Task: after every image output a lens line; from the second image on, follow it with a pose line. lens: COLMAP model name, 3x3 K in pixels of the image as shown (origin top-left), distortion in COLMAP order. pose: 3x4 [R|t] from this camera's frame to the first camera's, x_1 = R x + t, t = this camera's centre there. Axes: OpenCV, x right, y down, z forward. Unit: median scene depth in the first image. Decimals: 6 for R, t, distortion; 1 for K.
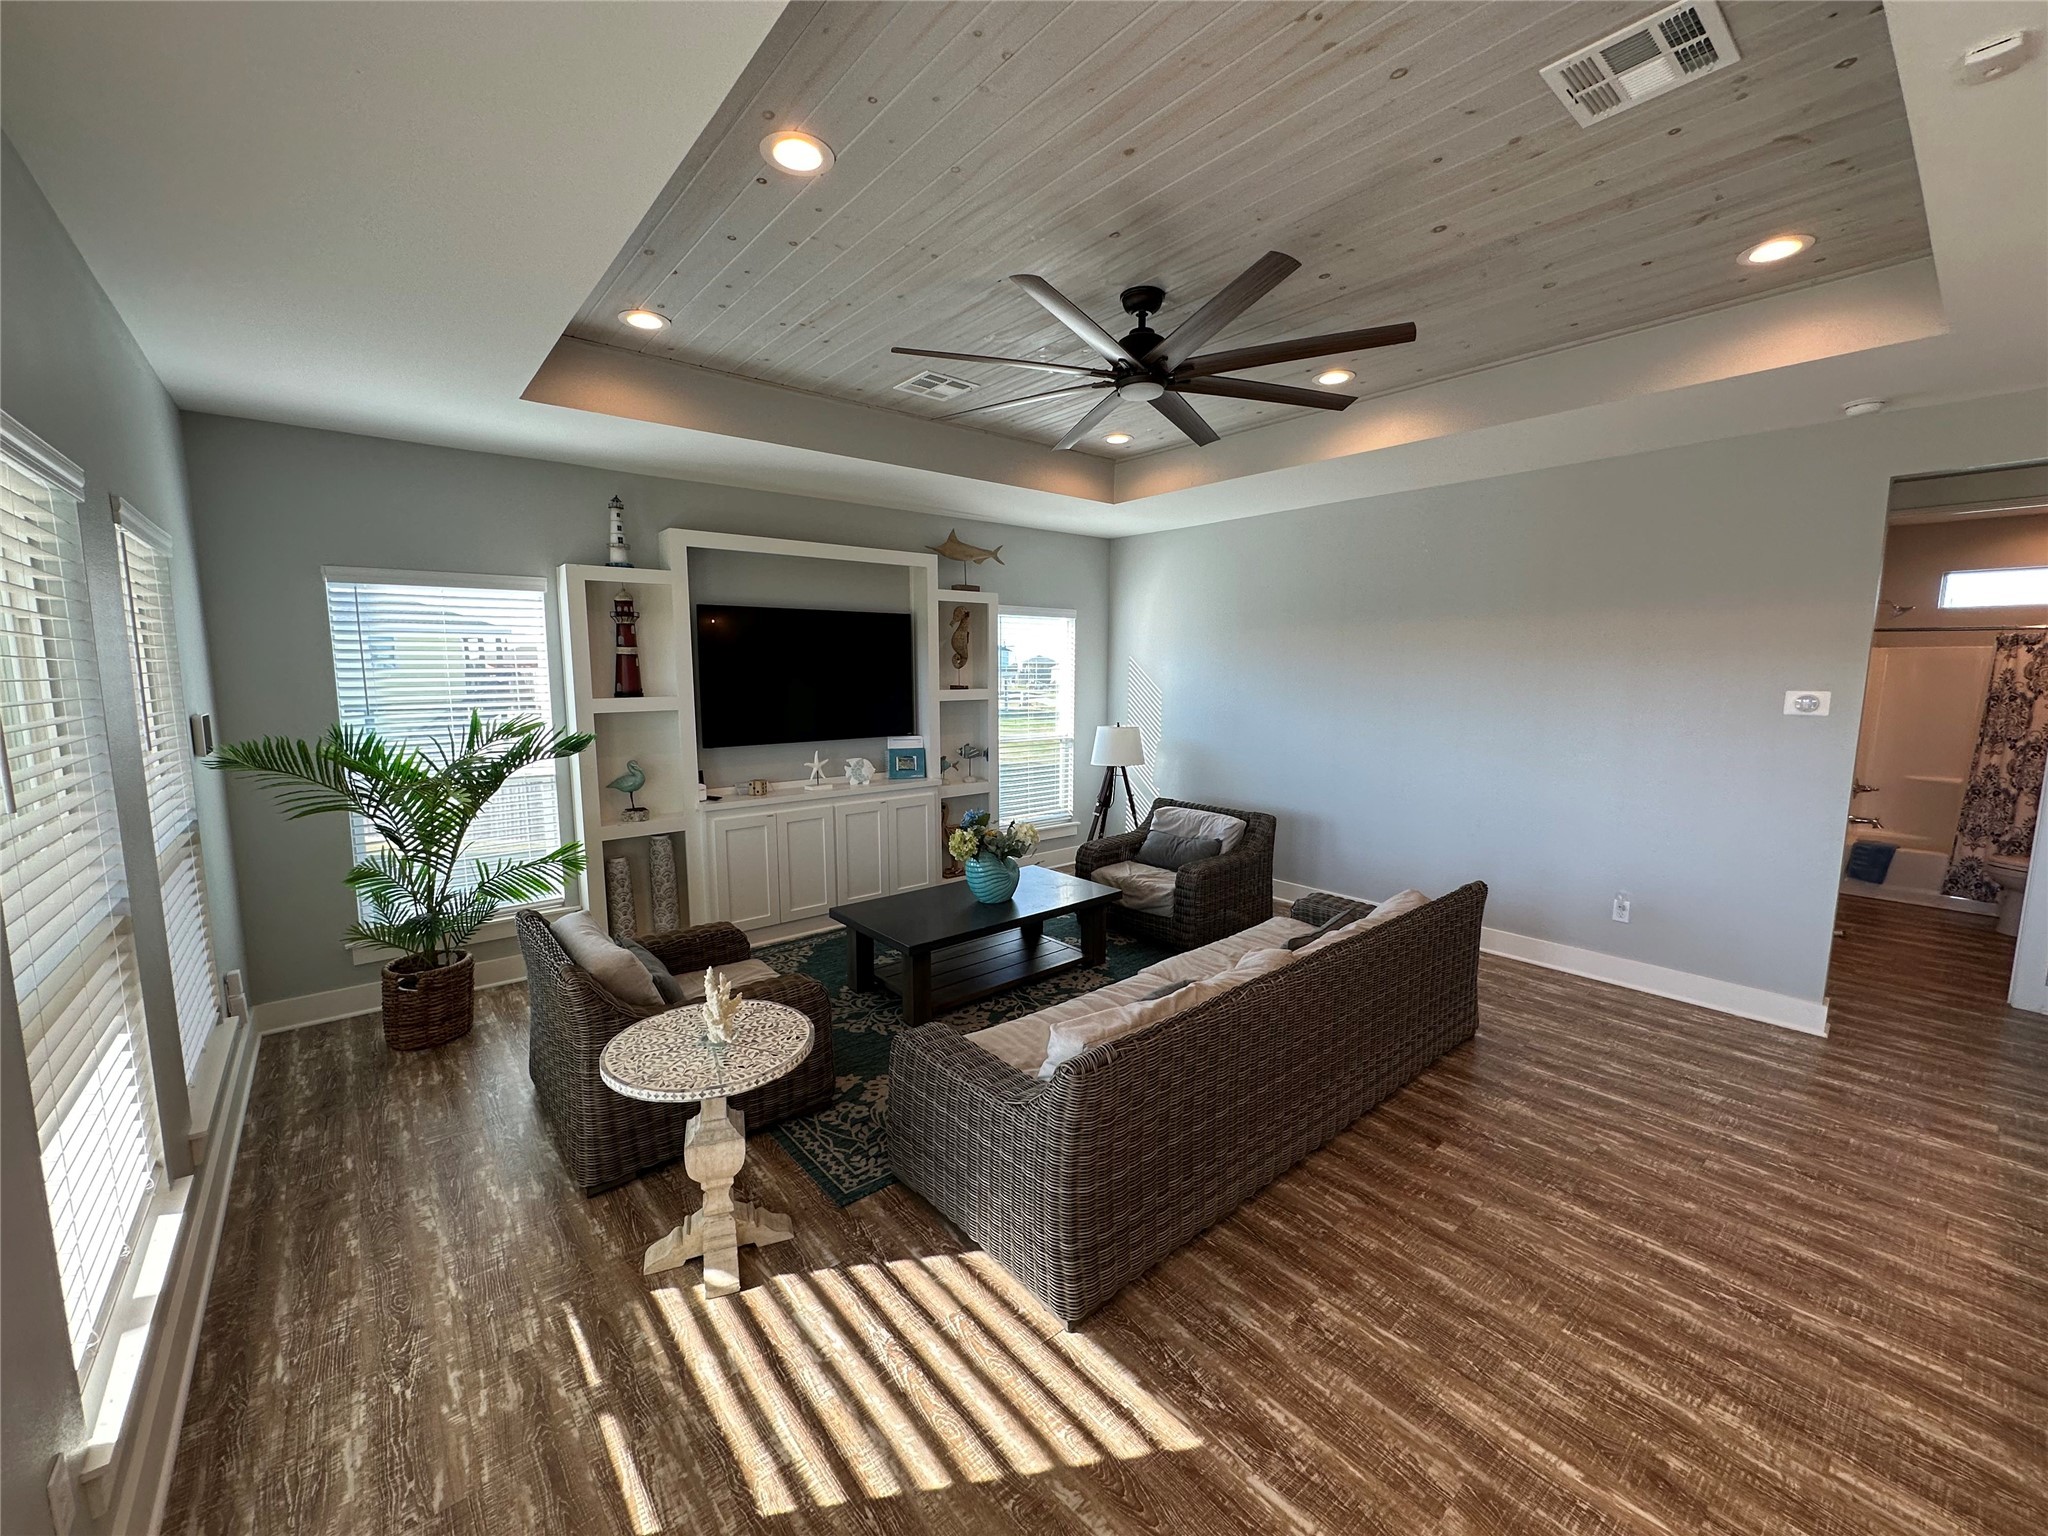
lens RADIAL K [[815.7, 0, 1014.3], [0, 815.7, 771.2], [0, 0, 1]] dist [-0.002370, 0.000538]
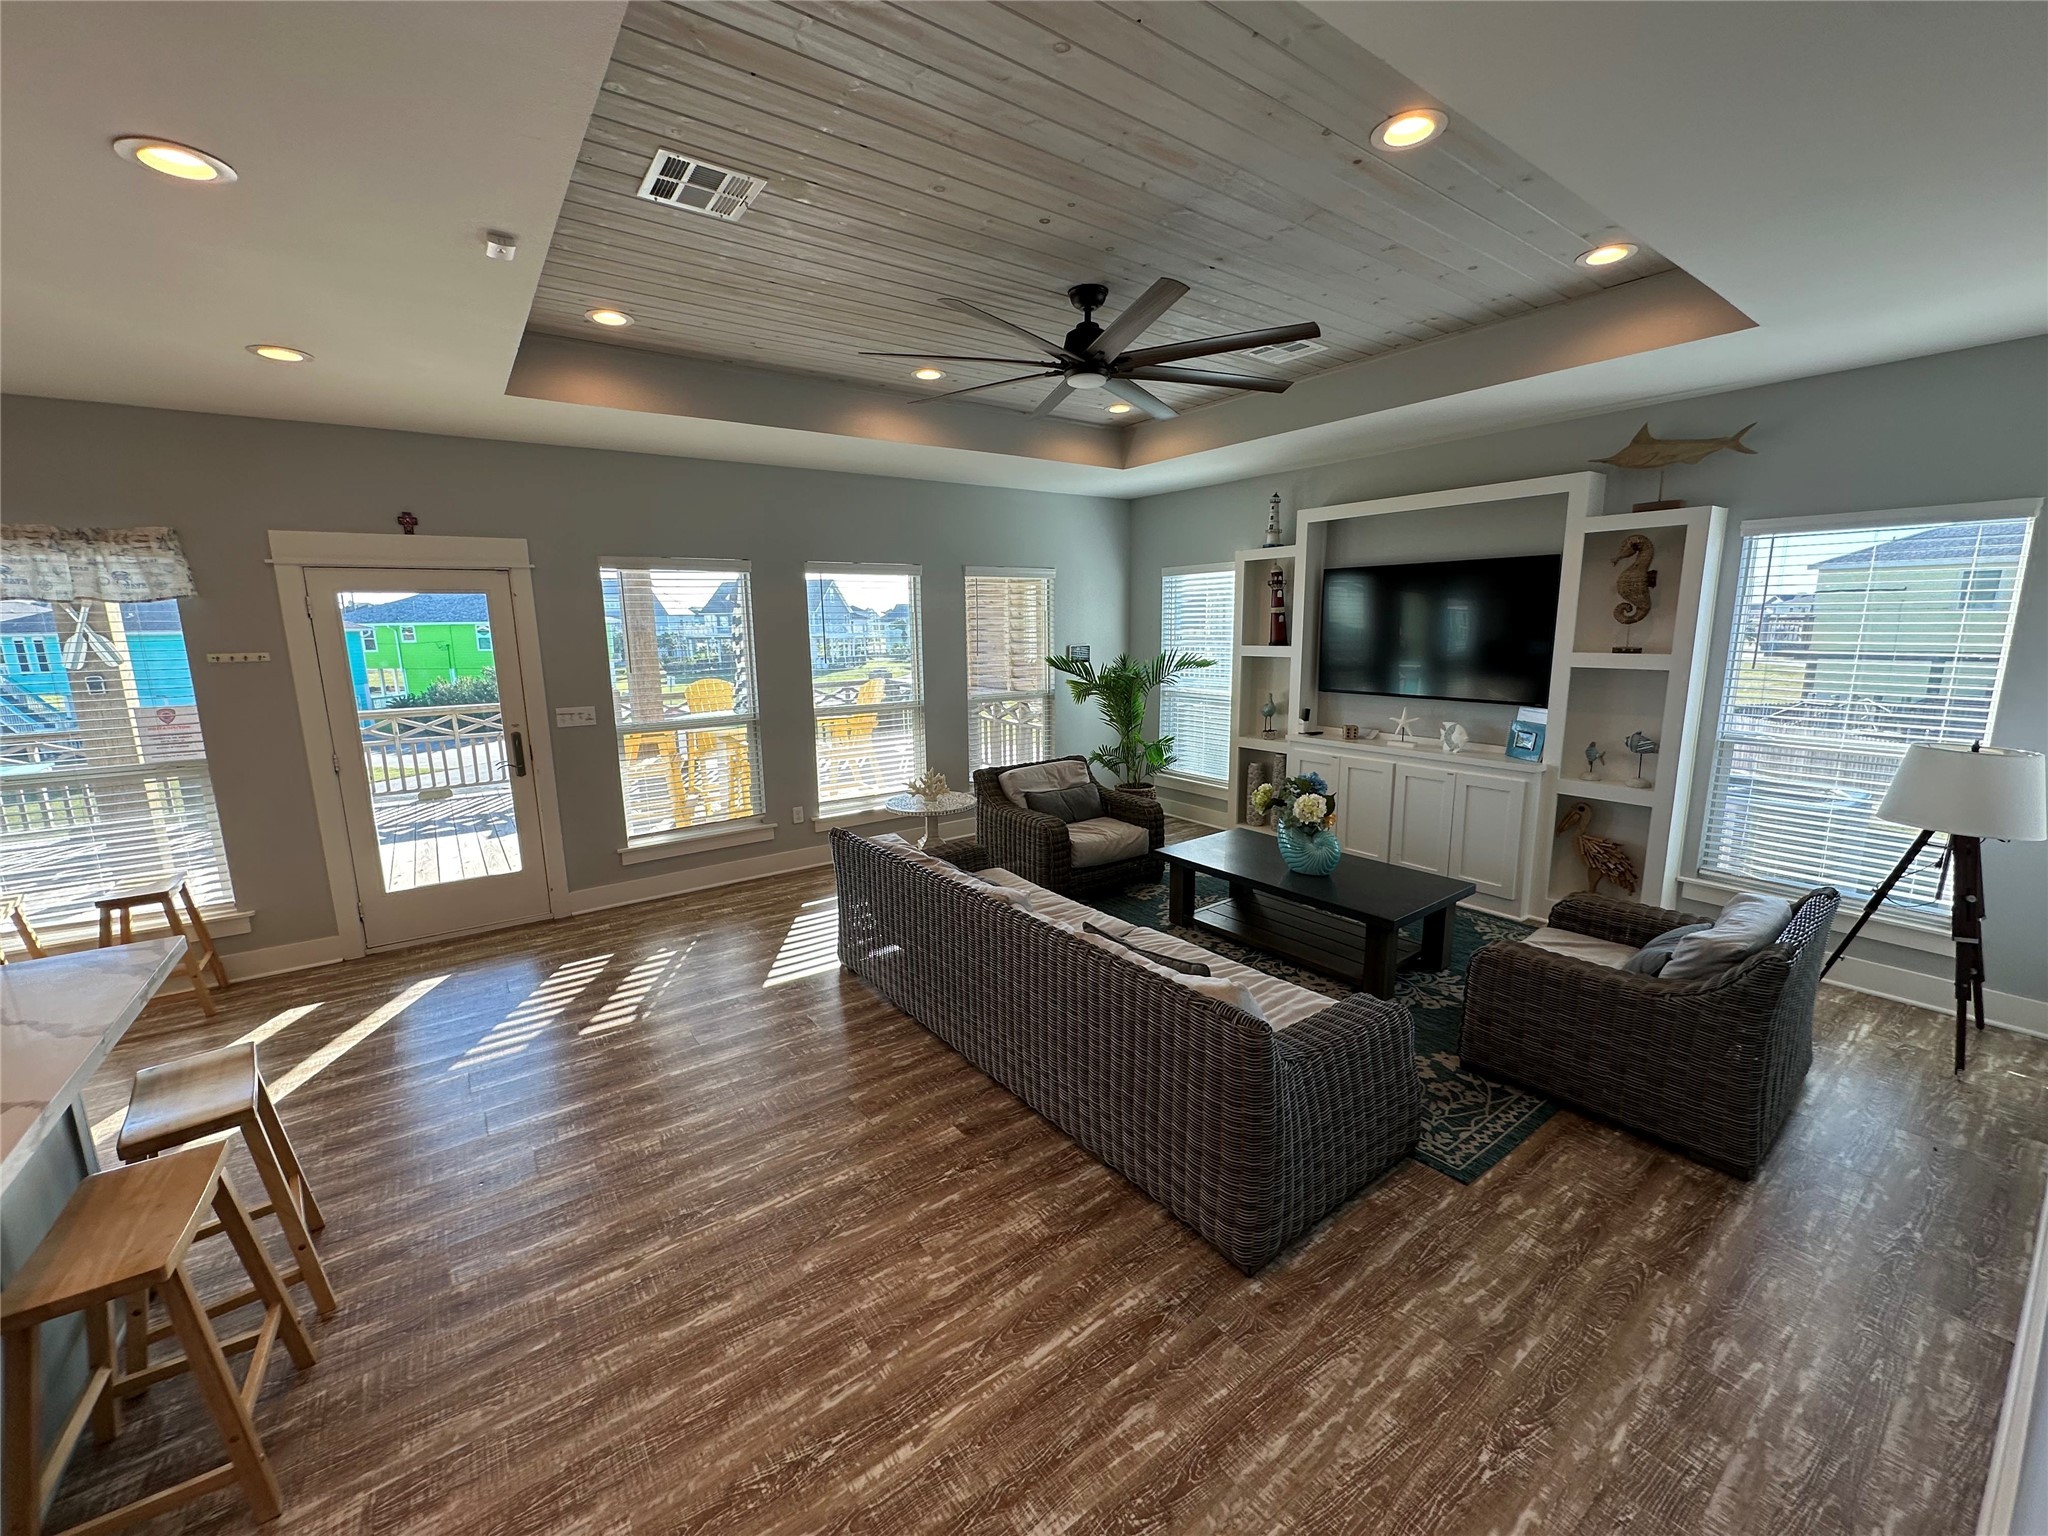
lens RADIAL K [[815.7, 0, 1023.7], [0, 815.7, 766.4], [0, 0, 1]] dist [-0.002370, 0.000538]
pose [[-0.061754, 0.178515, -0.981997, 1.207591], [-0.115618, 0.975972, 0.184690, -0.131448], [0.991372, 0.124942, -0.039630, 0.918409]]
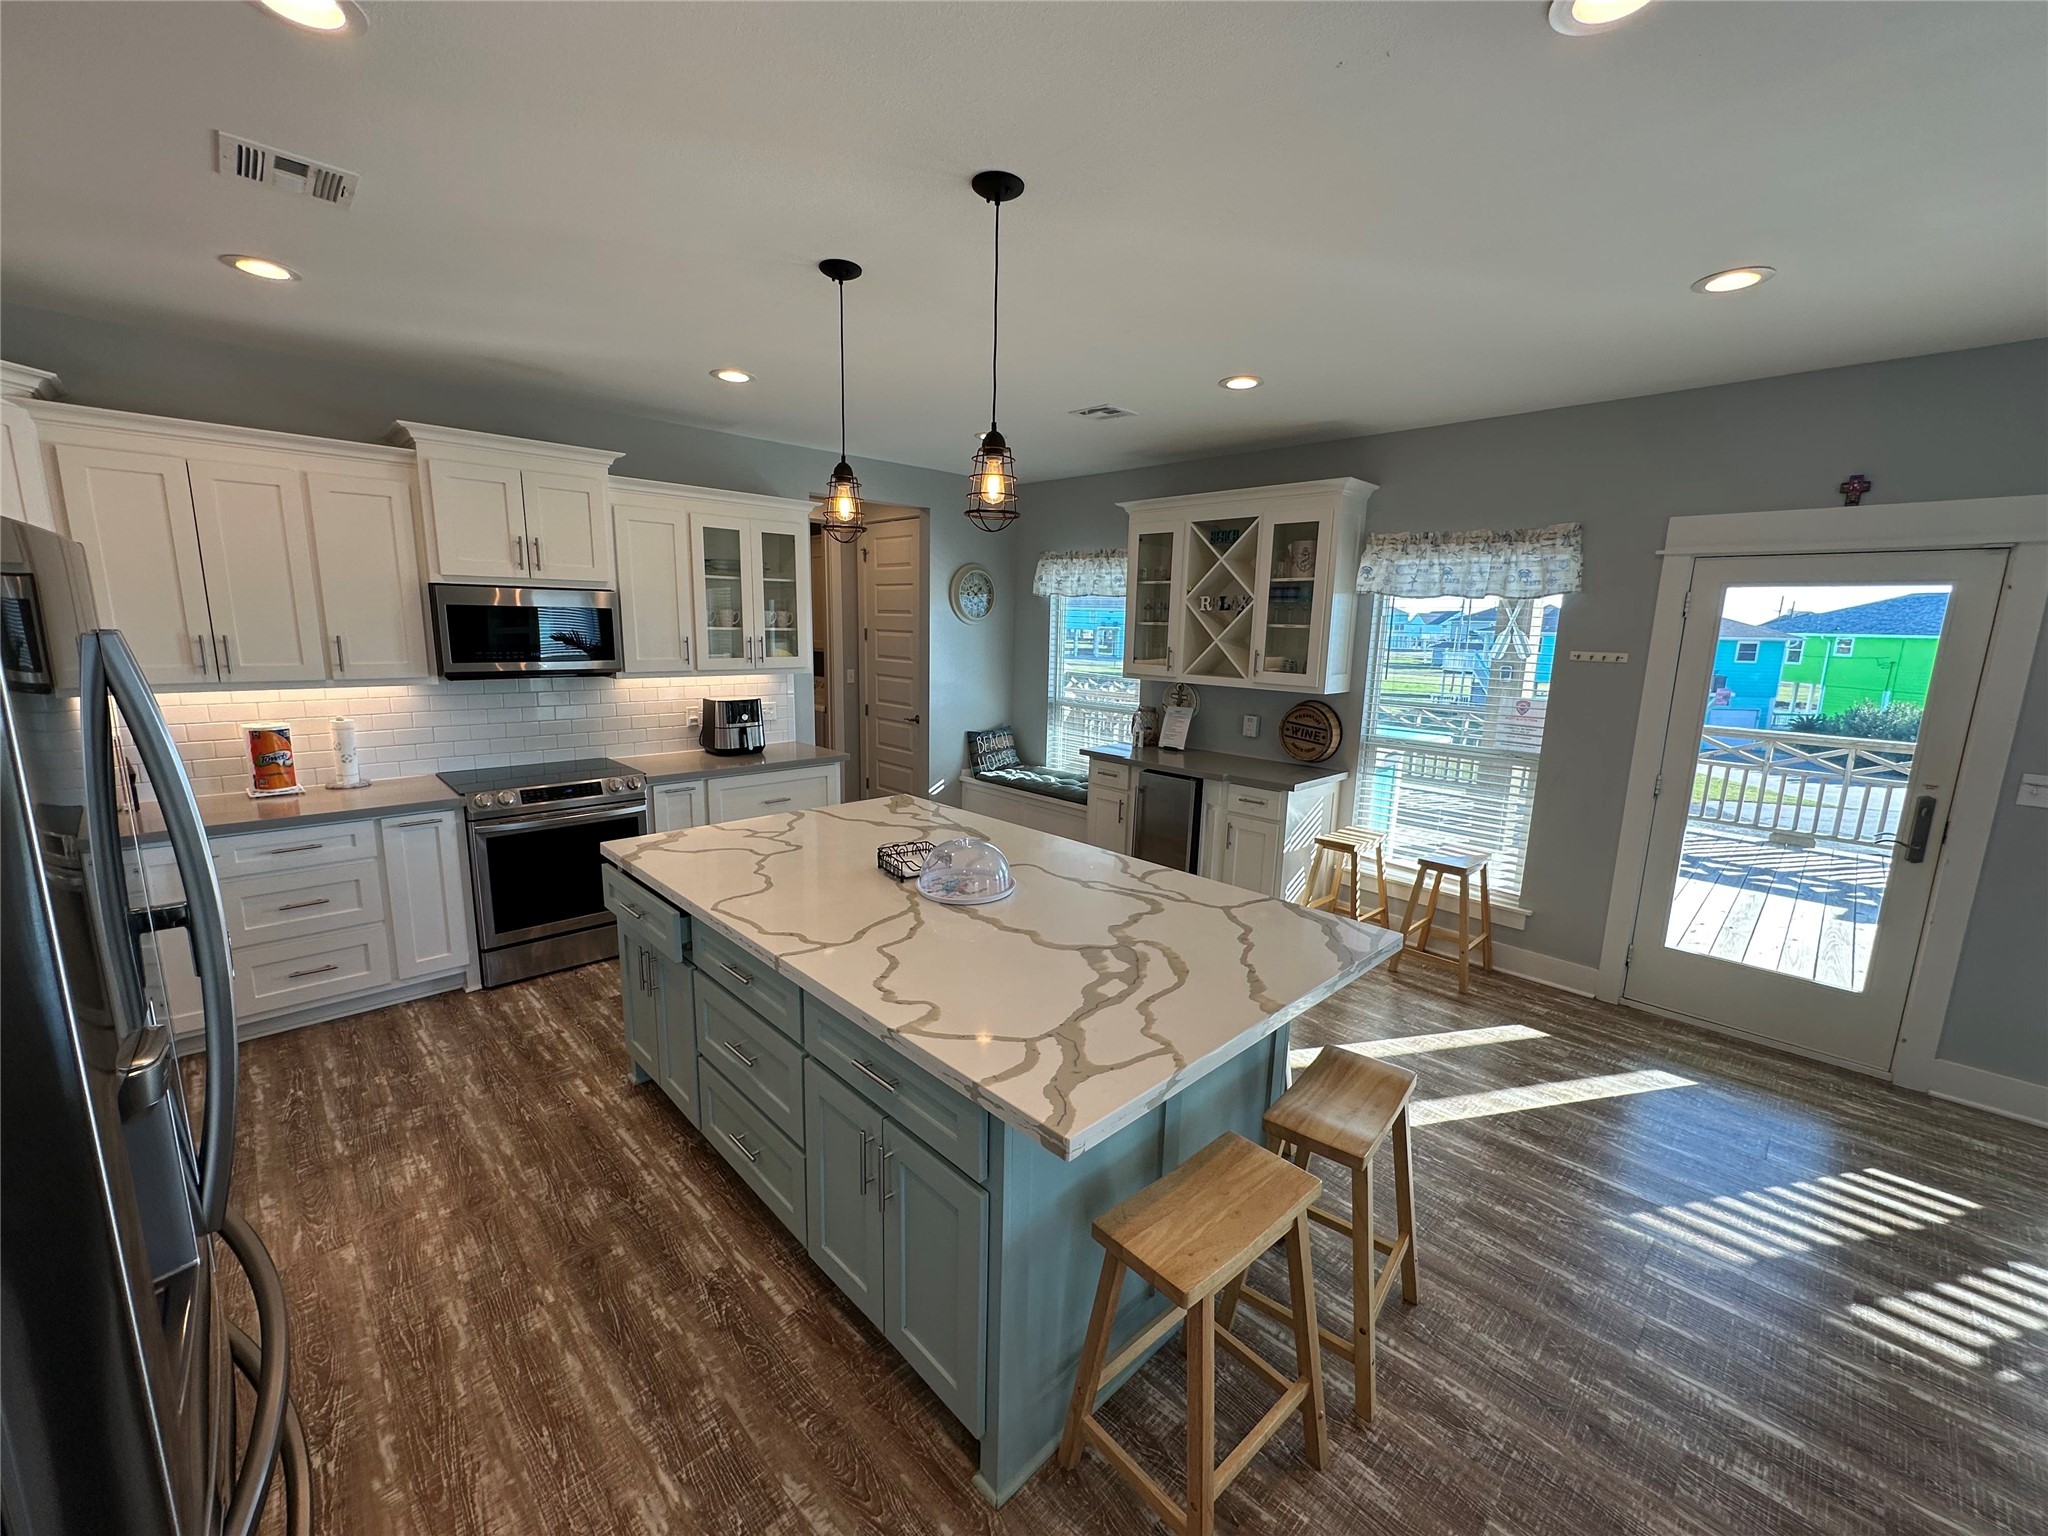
lens RADIAL K [[815.7, 0, 1022.8], [0, 815.7, 767.6], [0, 0, 1]] dist [-0.002370, 0.000538]
pose [[-0.996420, -0.009982, -0.083953, 0.970667], [-0.035166, 0.951963, 0.304187, -0.103826], [0.076883, 0.306050, -0.948906, 0.773087]]
